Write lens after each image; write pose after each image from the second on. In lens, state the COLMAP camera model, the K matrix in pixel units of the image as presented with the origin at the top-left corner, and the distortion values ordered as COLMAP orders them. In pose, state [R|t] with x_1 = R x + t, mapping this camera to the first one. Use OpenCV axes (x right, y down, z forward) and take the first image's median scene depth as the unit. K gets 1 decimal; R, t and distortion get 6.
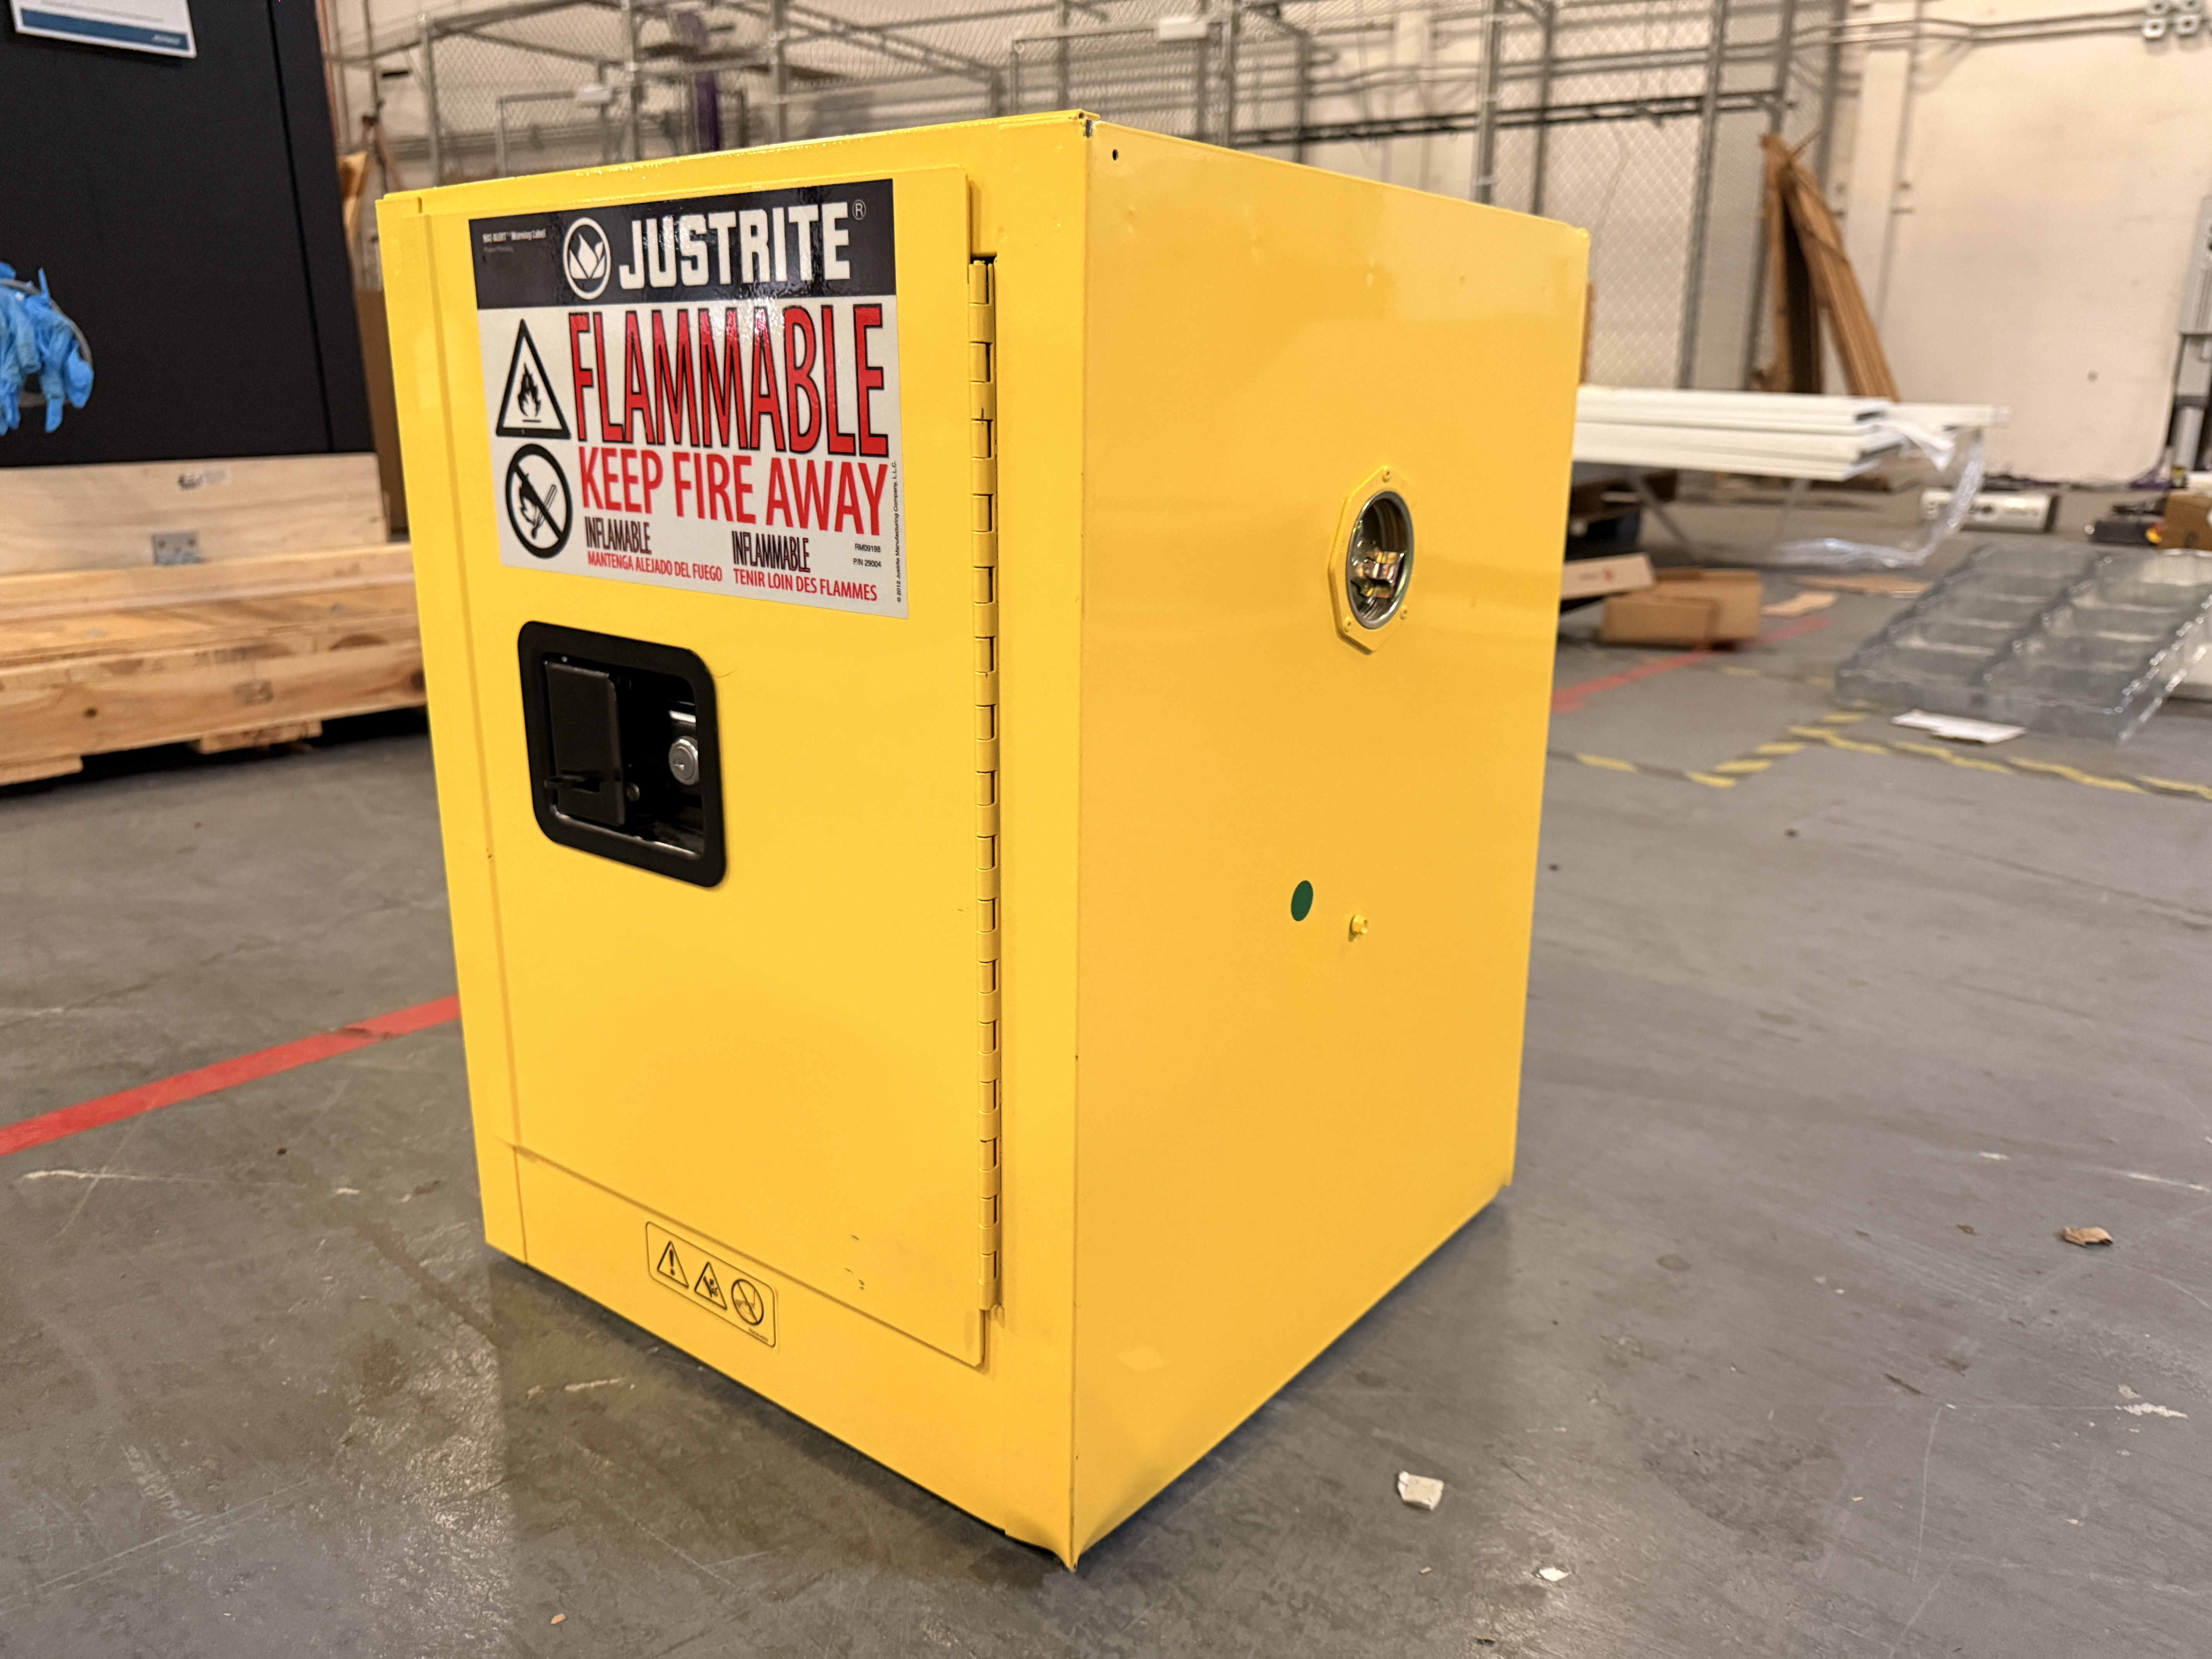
lens RADIAL K [[1600.1, 0, 1101.6], [0, 1600.1, 845.7], [0, 0, 1]] dist [-0.006015, -0.001522]
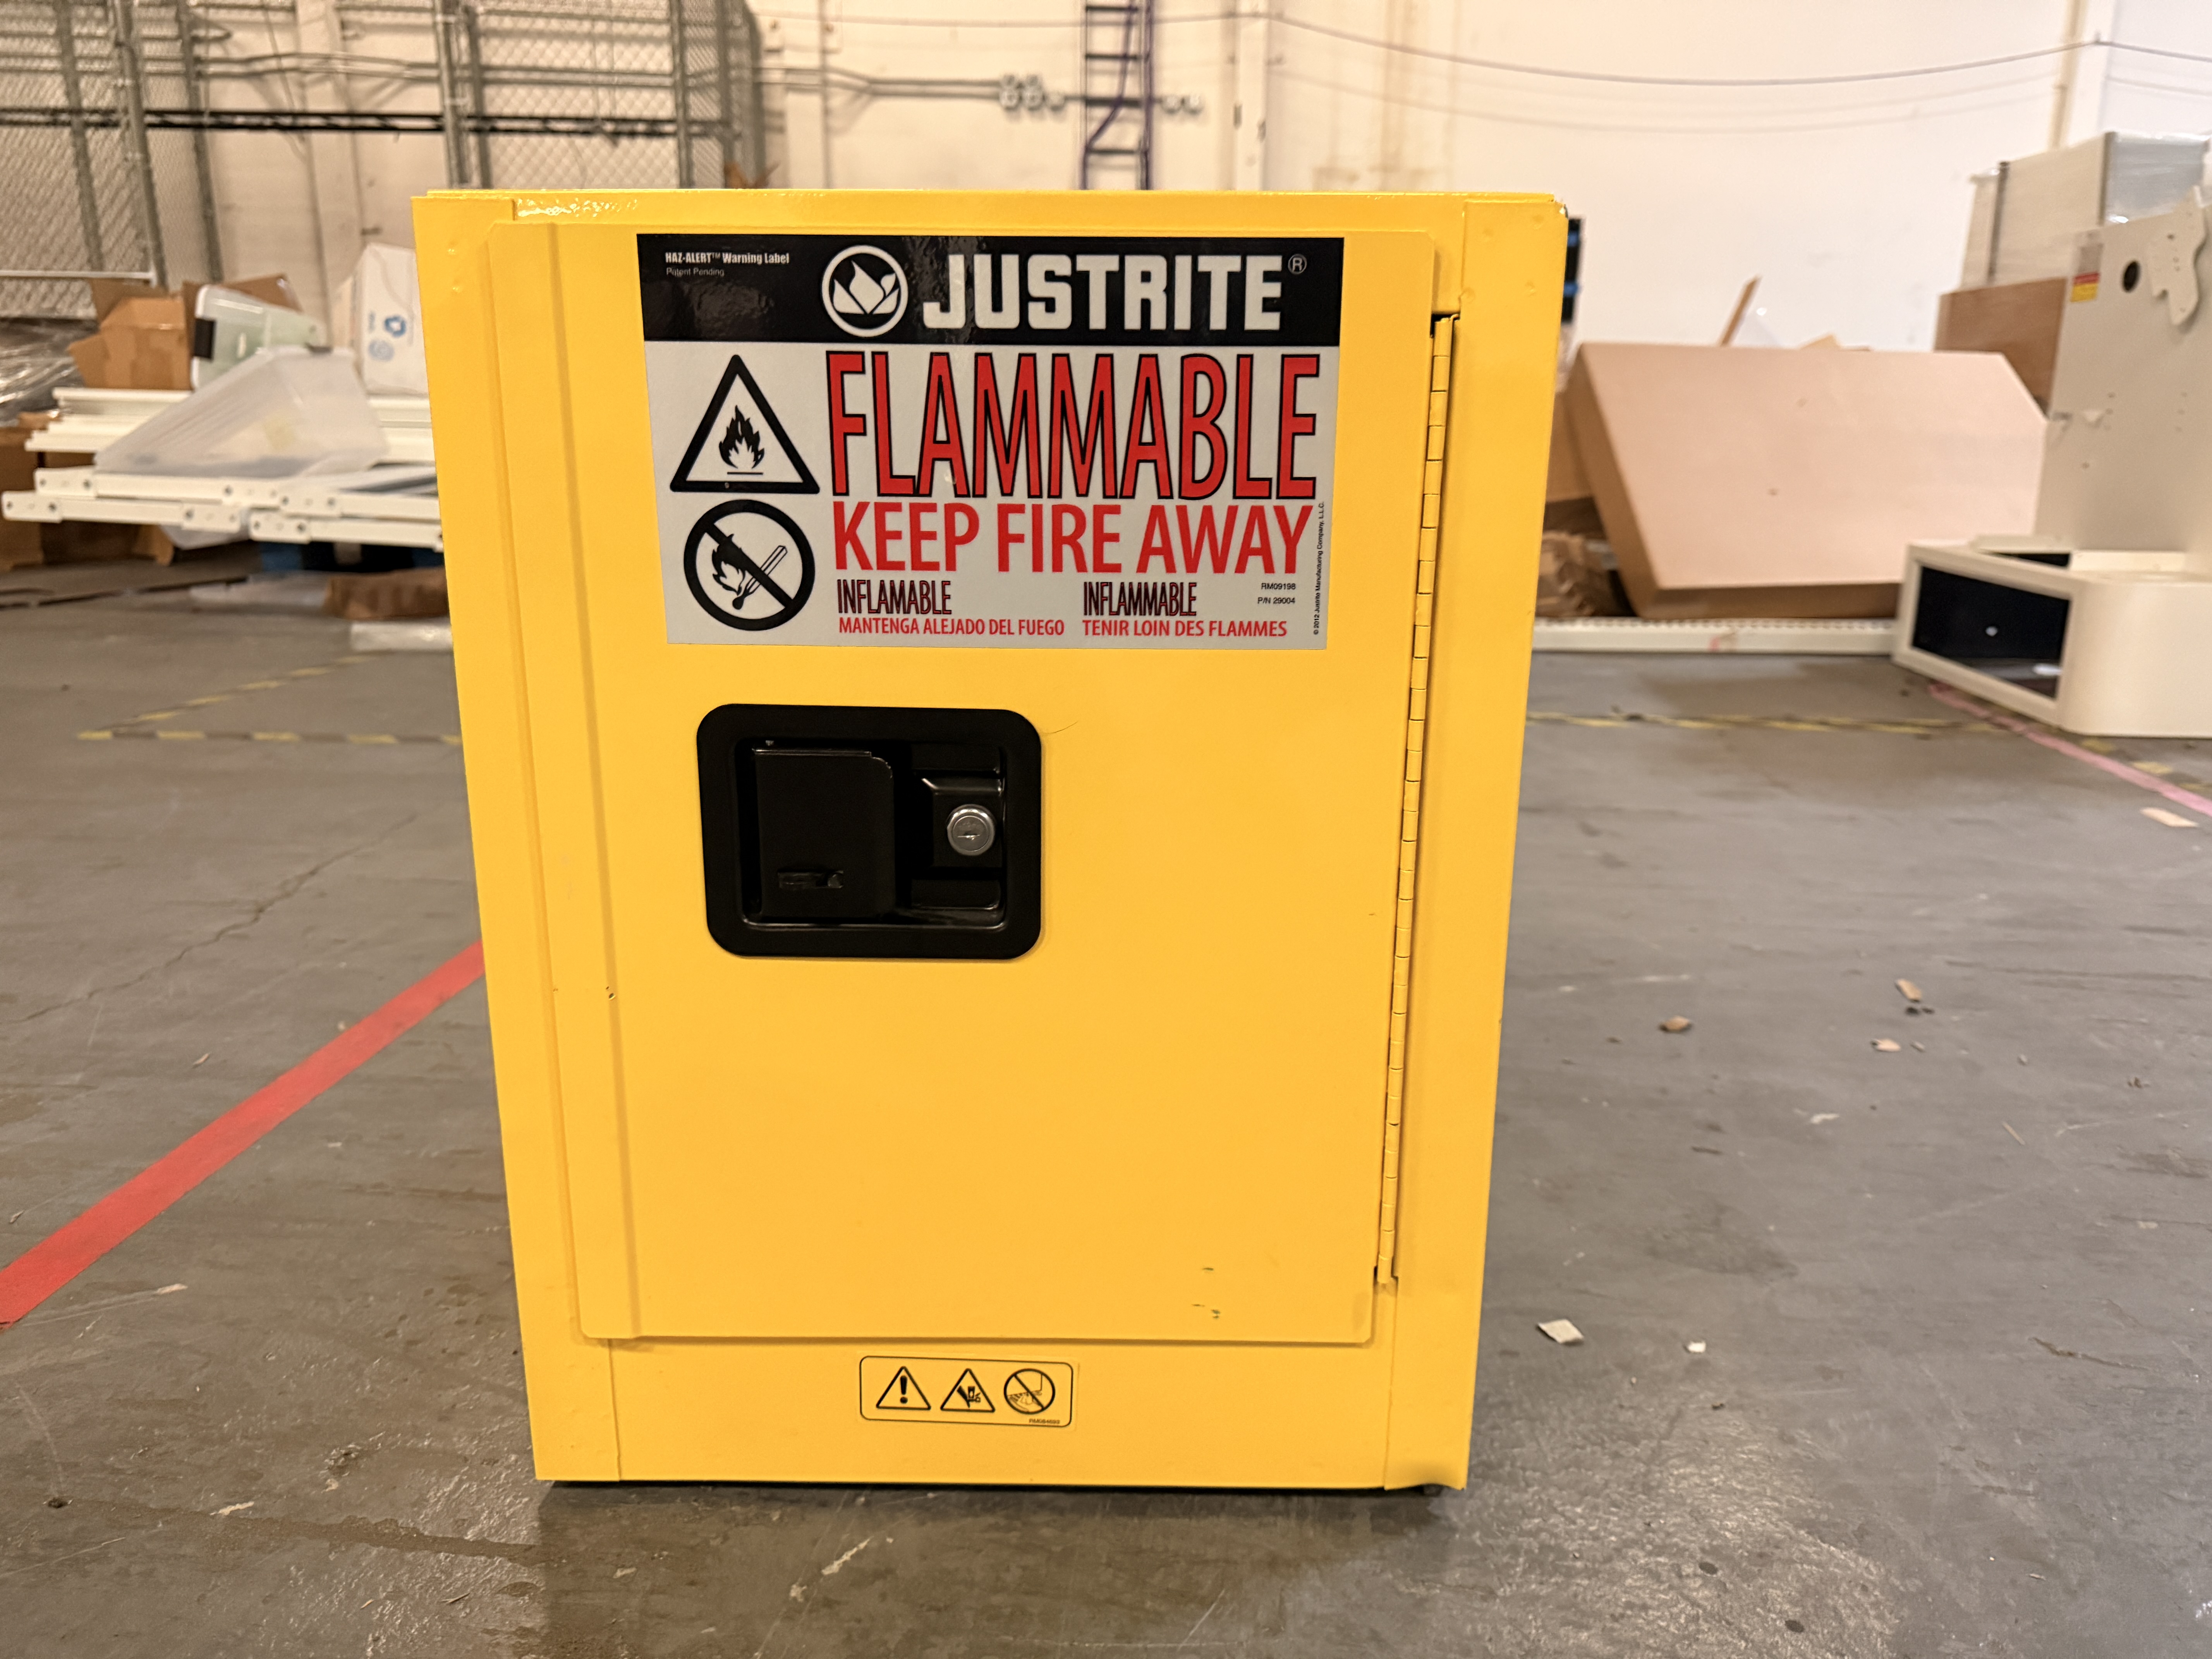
lens RADIAL K [[1595.3, 0, 1095.3], [0, 1595.3, 839.5], [0, 0, 1]] dist [0.016348, -0.027790]
pose [[0.799019, -0.162476, 0.578939, -0.760469], [0.168281, 0.984752, 0.044114, -0.079720], [-0.577279, 0.062176, 0.814176, 0.206260]]
